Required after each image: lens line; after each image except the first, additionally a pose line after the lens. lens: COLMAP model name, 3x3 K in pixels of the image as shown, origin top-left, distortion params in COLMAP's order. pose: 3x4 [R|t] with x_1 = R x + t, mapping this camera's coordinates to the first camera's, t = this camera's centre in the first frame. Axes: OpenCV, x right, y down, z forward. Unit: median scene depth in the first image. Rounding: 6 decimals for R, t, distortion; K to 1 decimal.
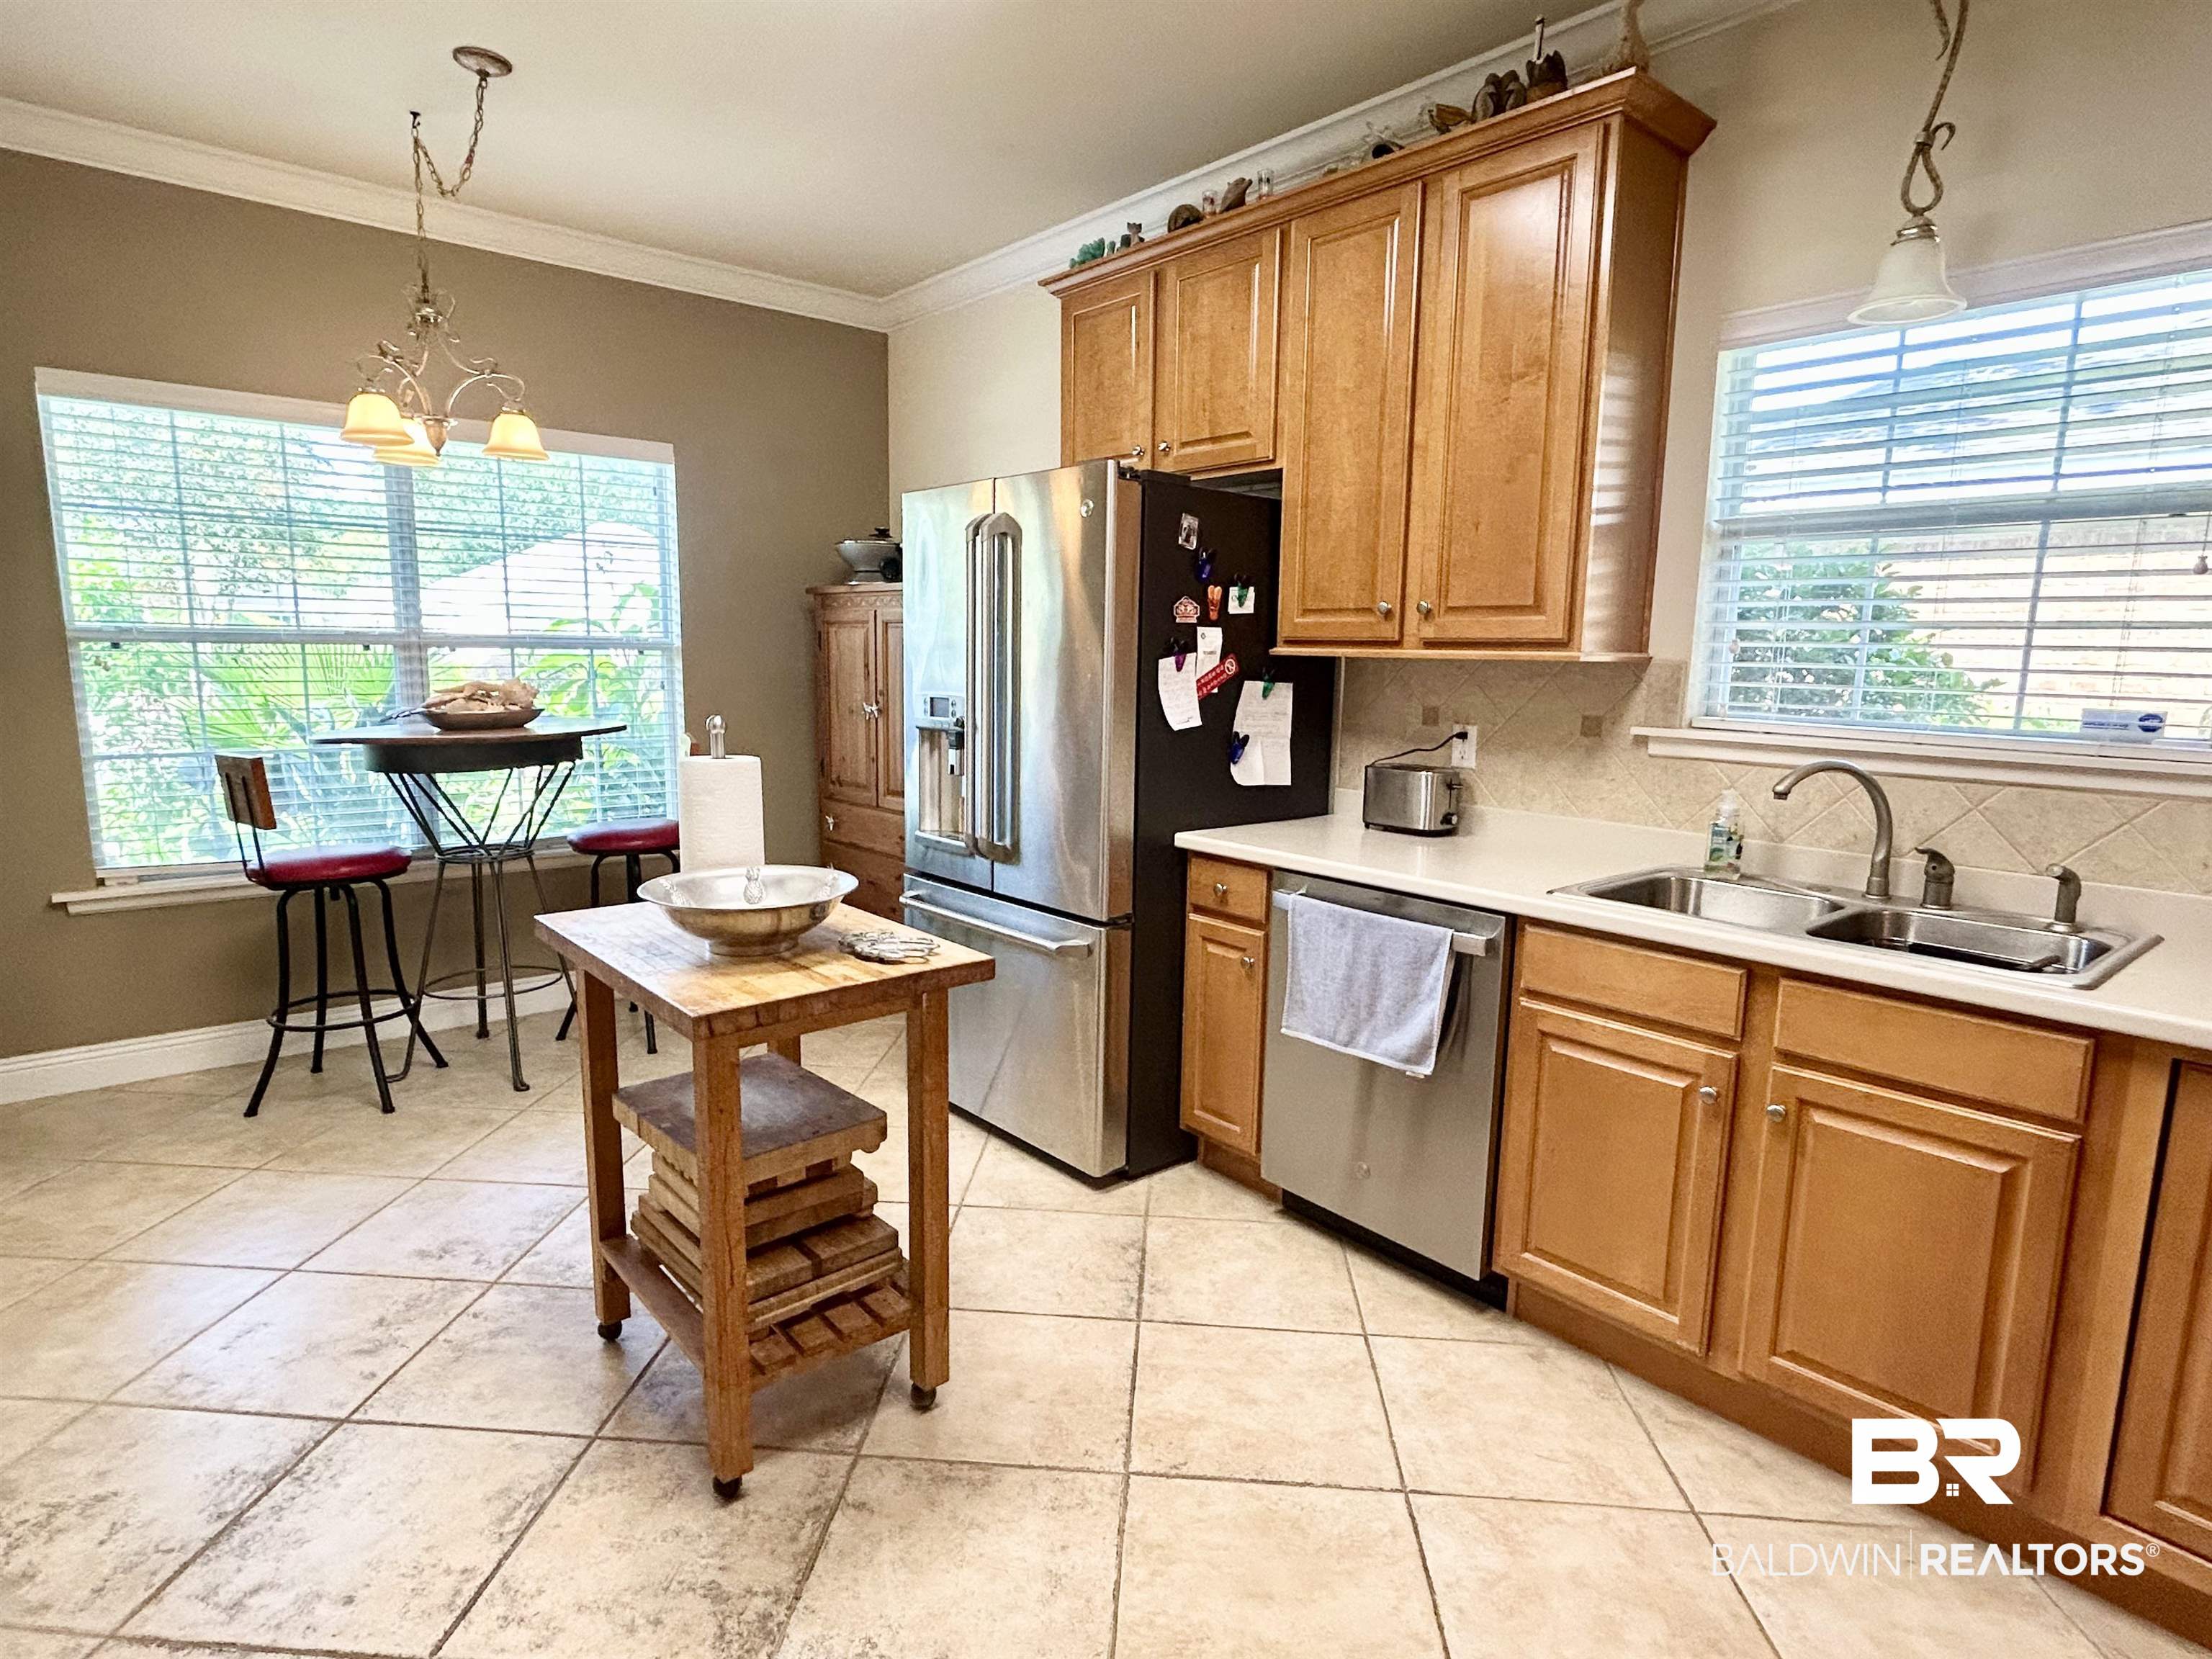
lens RADIAL K [[1191.5, 0, 1096.9], [0, 1191.5, 828.3], [0, 0, 1]] dist [-0.002646, 0.001245]
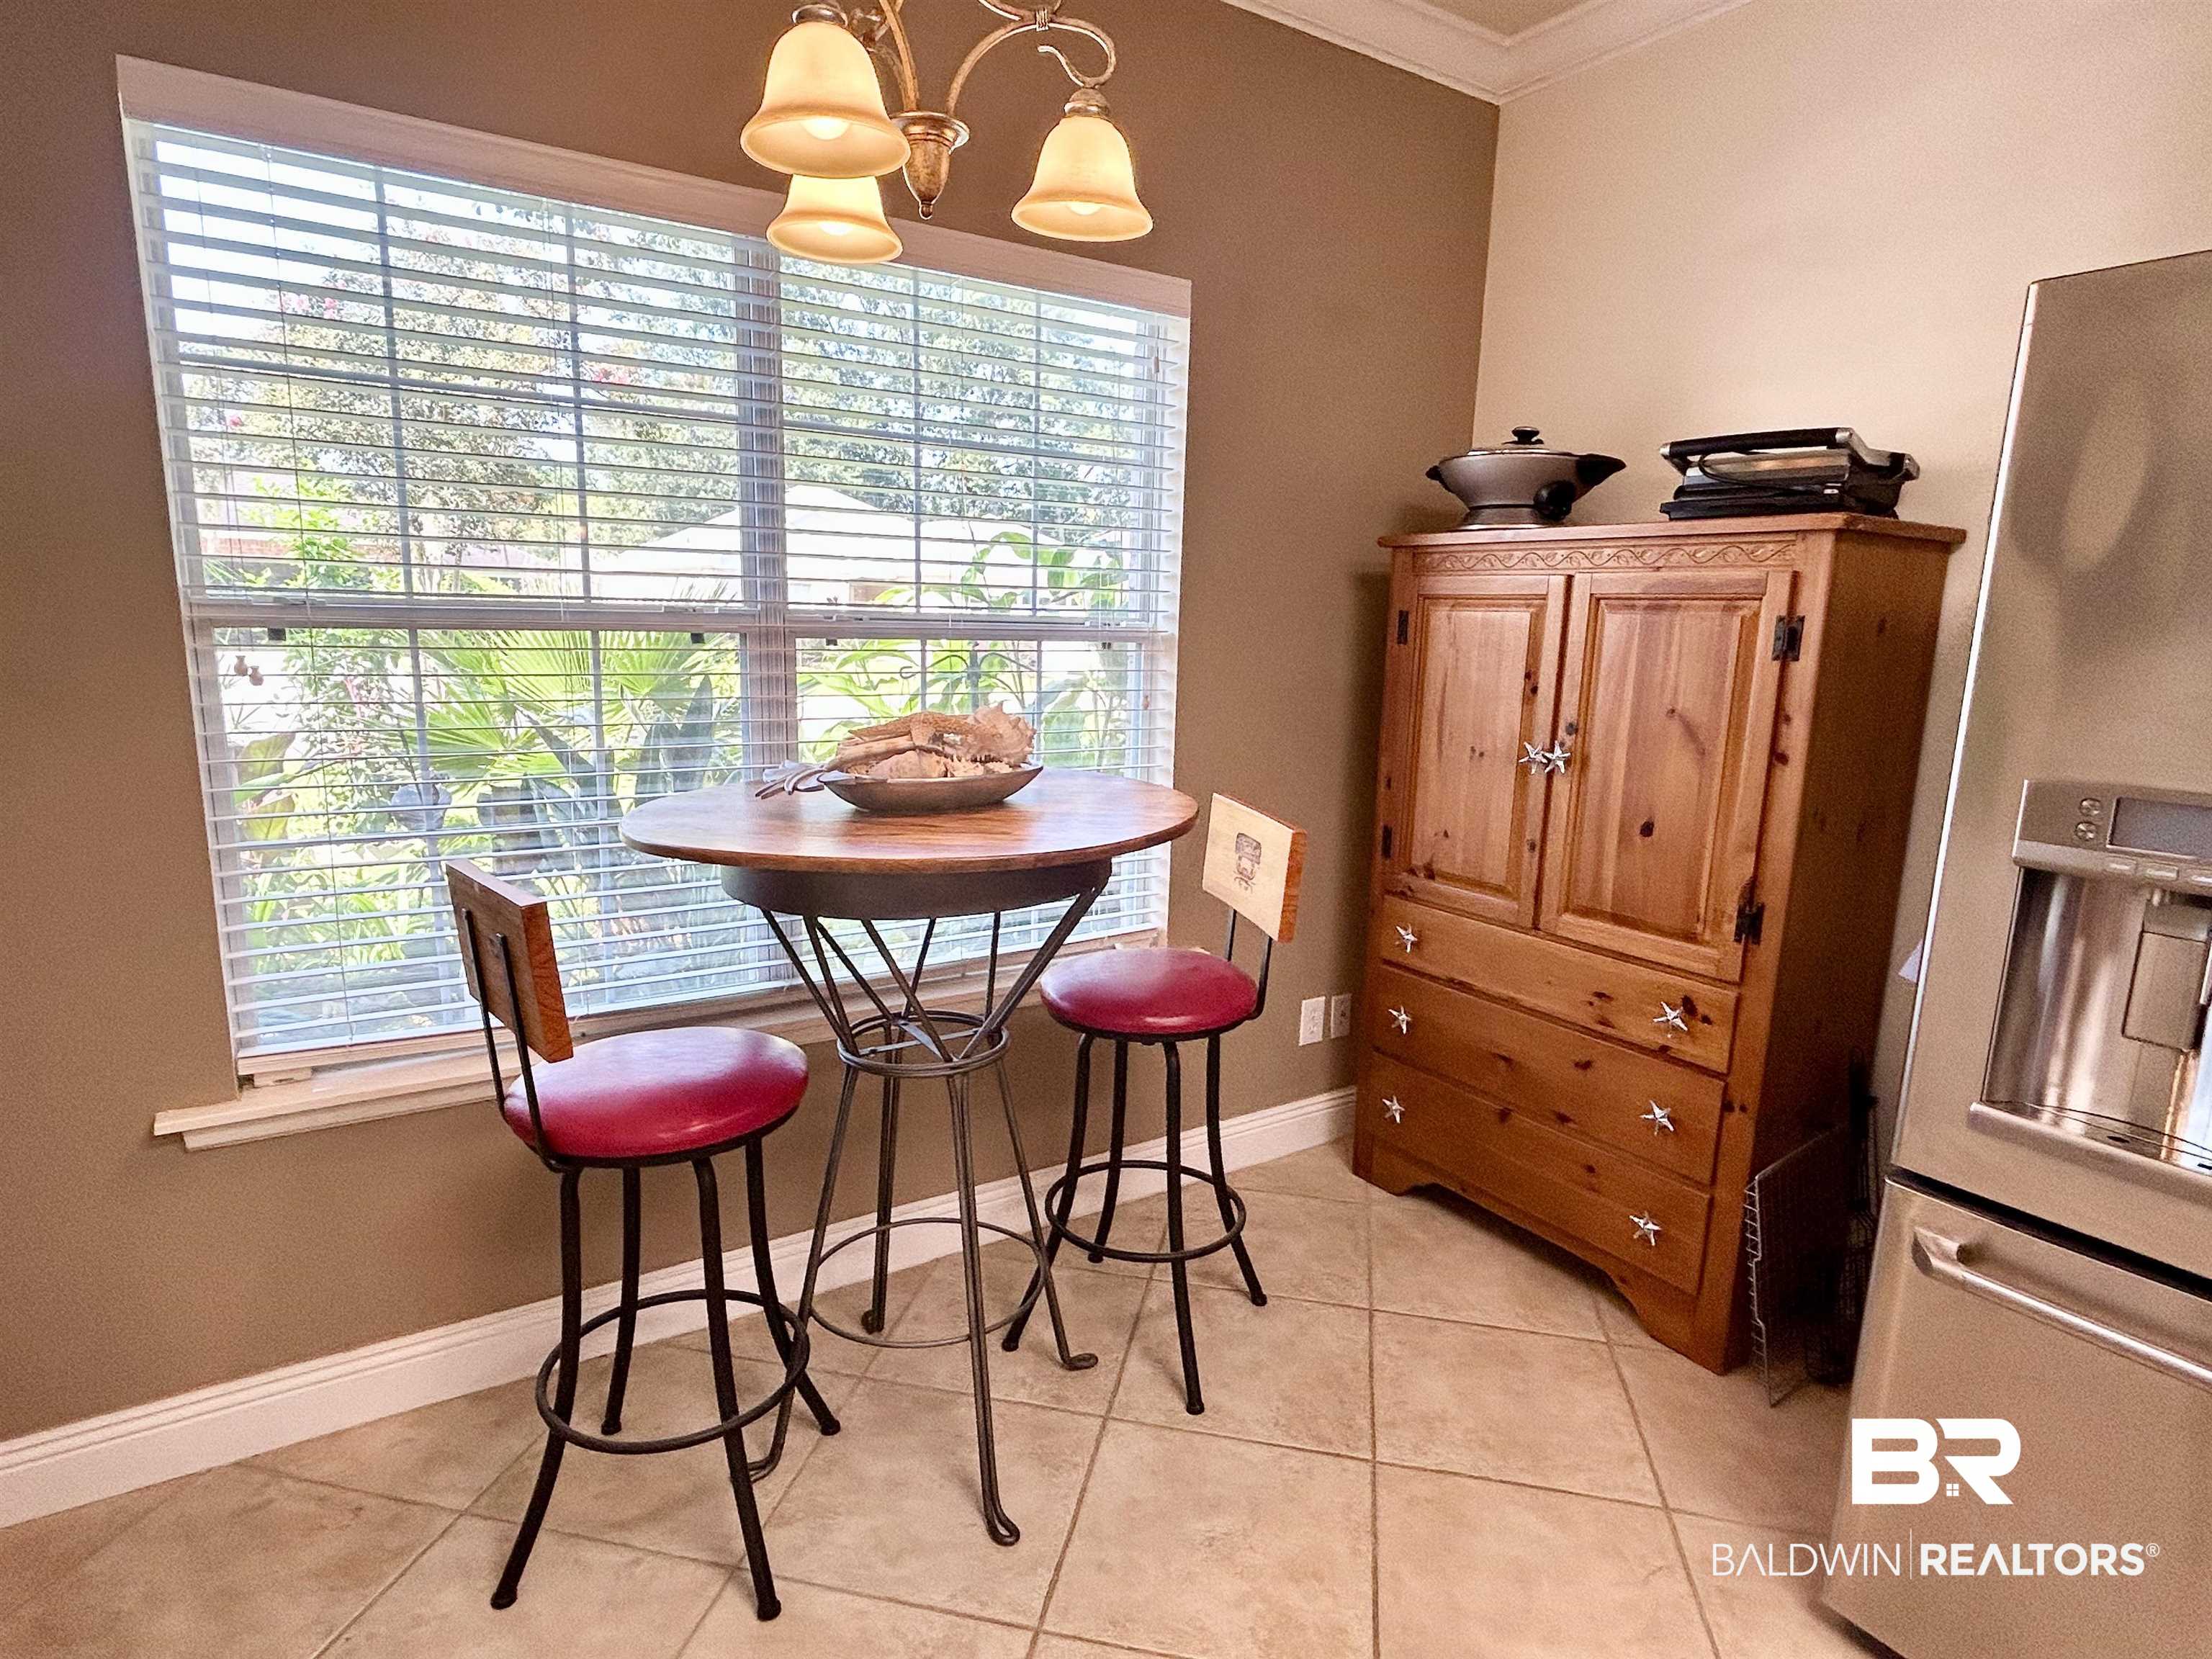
lens RADIAL K [[1191.5, 0, 1093.0], [0, 1191.5, 830.4], [0, 0, 1]] dist [-0.002646, 0.001245]
pose [[0.990504, 0.033344, -0.133377, -0.458742], [-0.029455, 0.999084, 0.031032, -0.109475], [0.134290, -0.026809, 0.990579, 0.611856]]
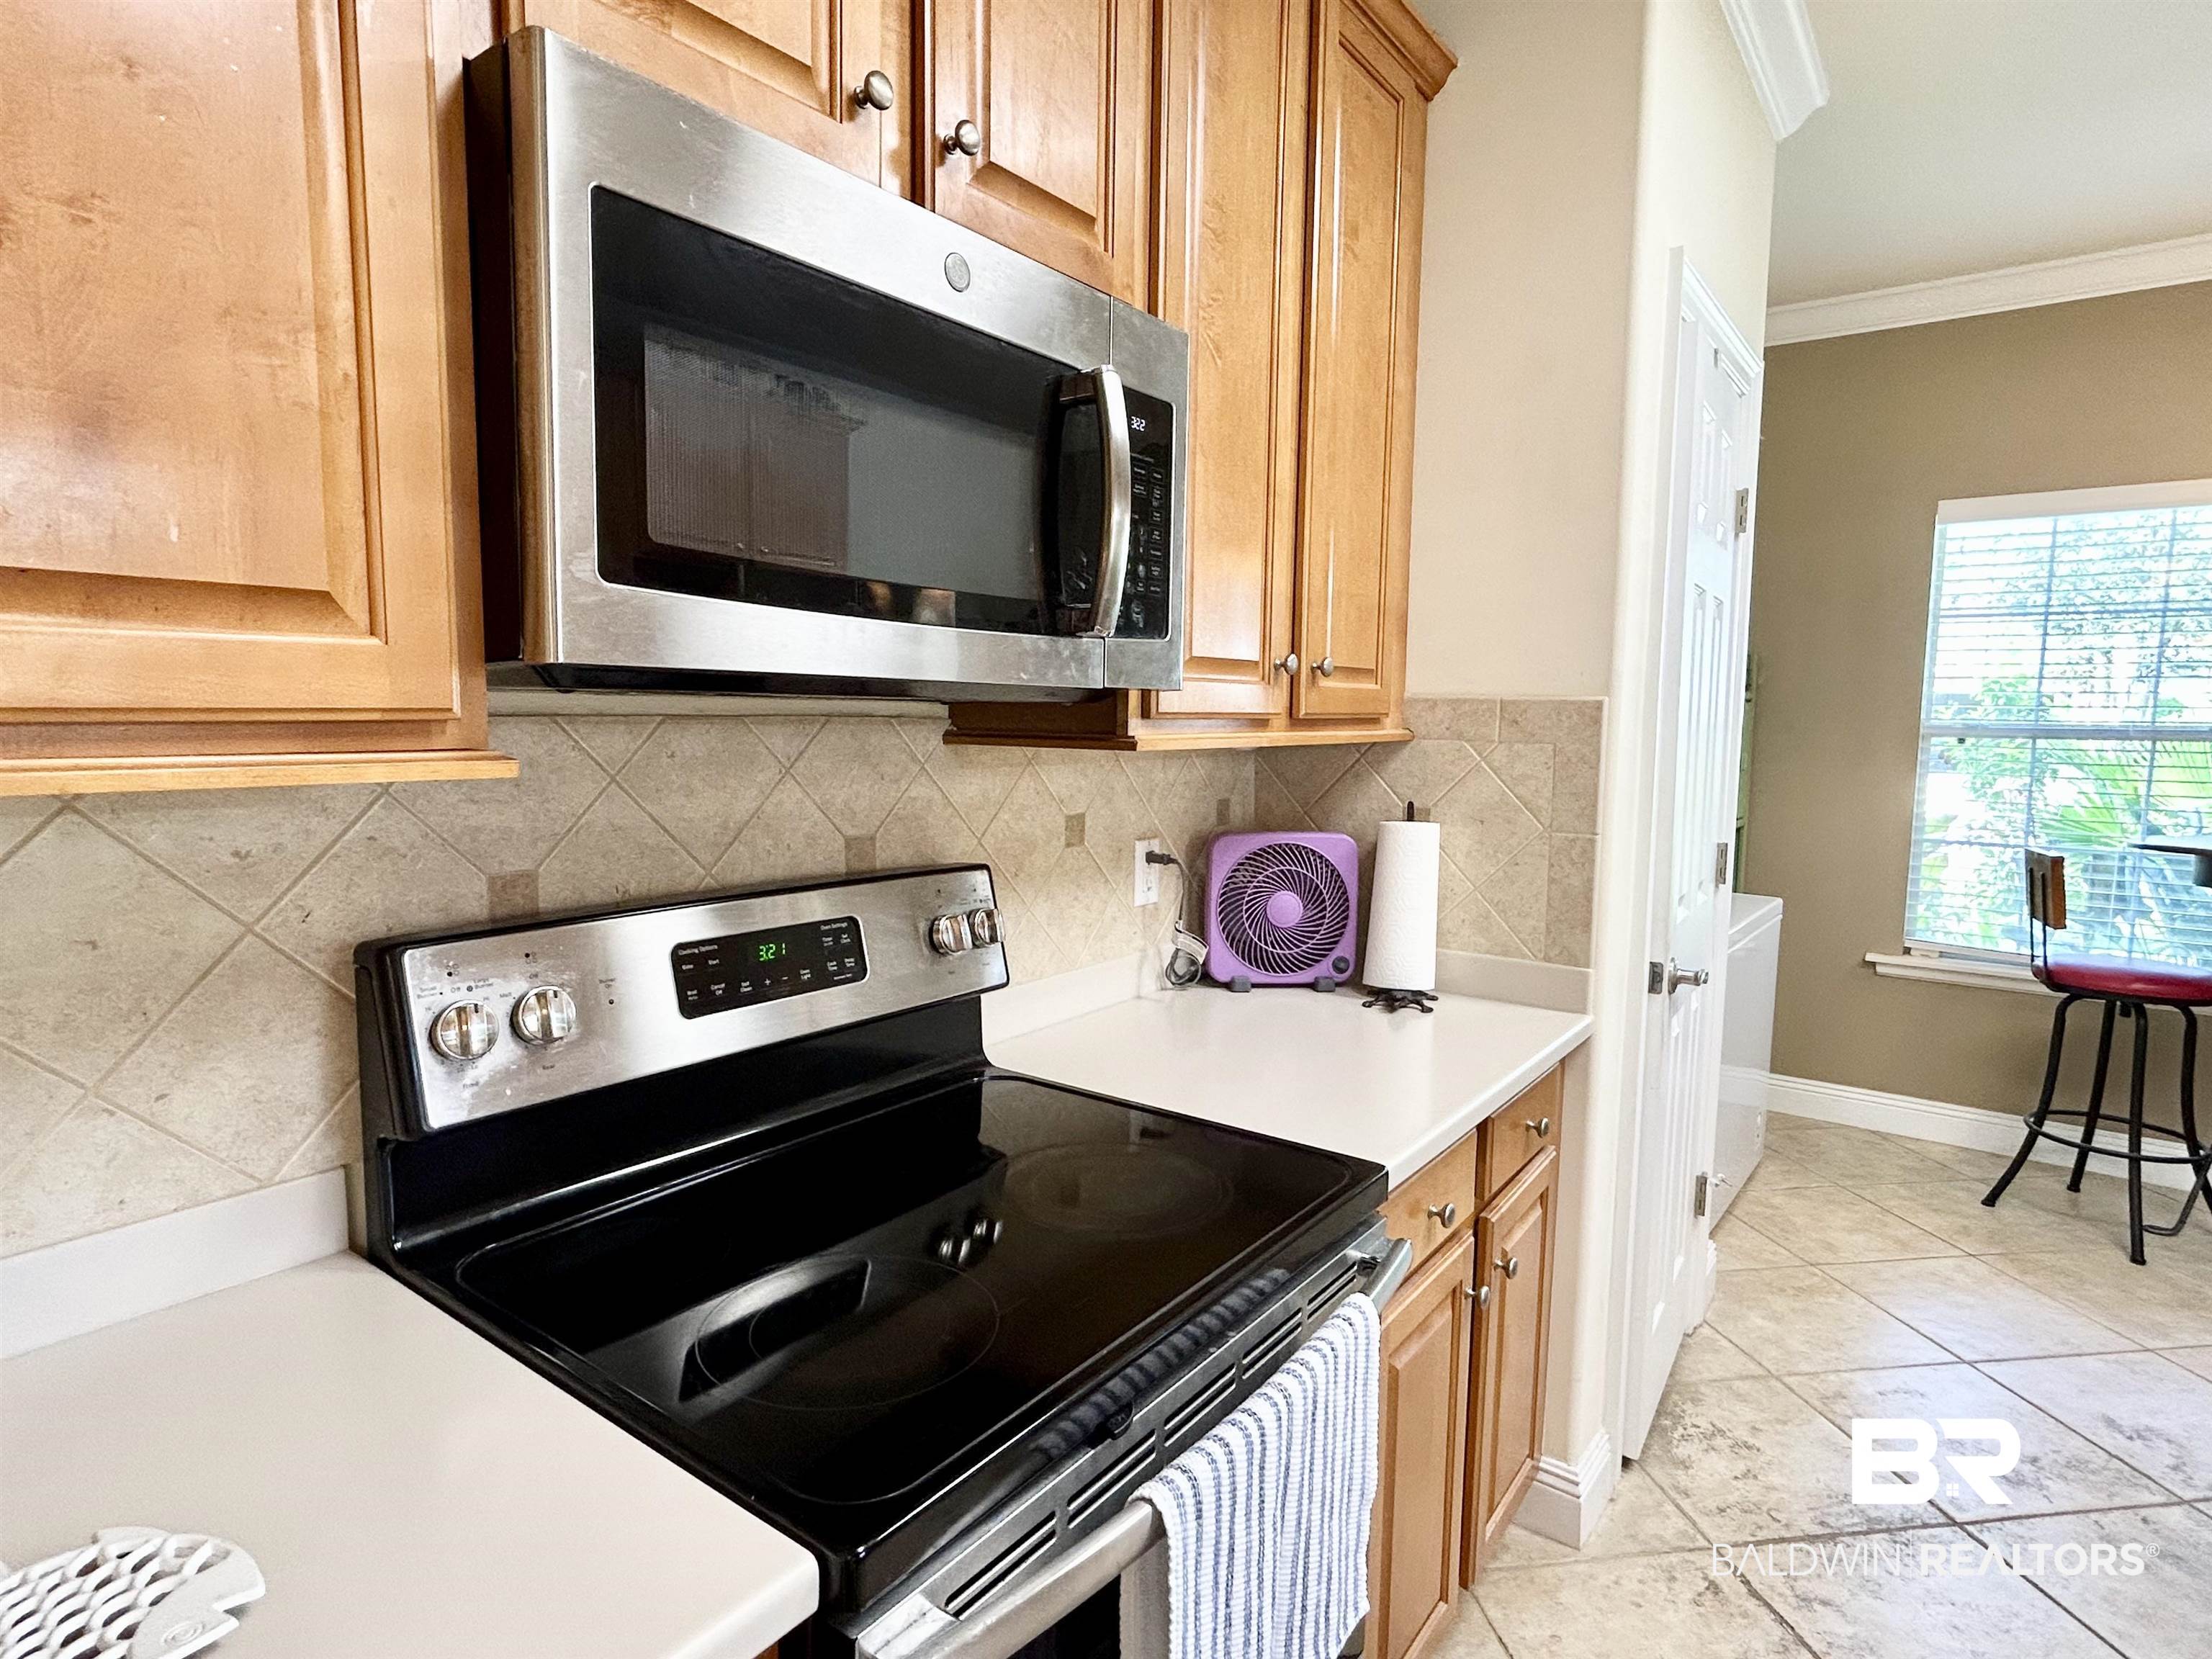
lens RADIAL K [[1191.5, 0, 1101.1], [0, 1191.5, 830.1], [0, 0, 1]] dist [-0.002646, 0.001245]
pose [[0.219997, 0.088510, -0.971477, 0.082370], [-0.153898, 0.986553, 0.055033, -0.013254], [0.963284, 0.137401, 0.230660, -0.001295]]
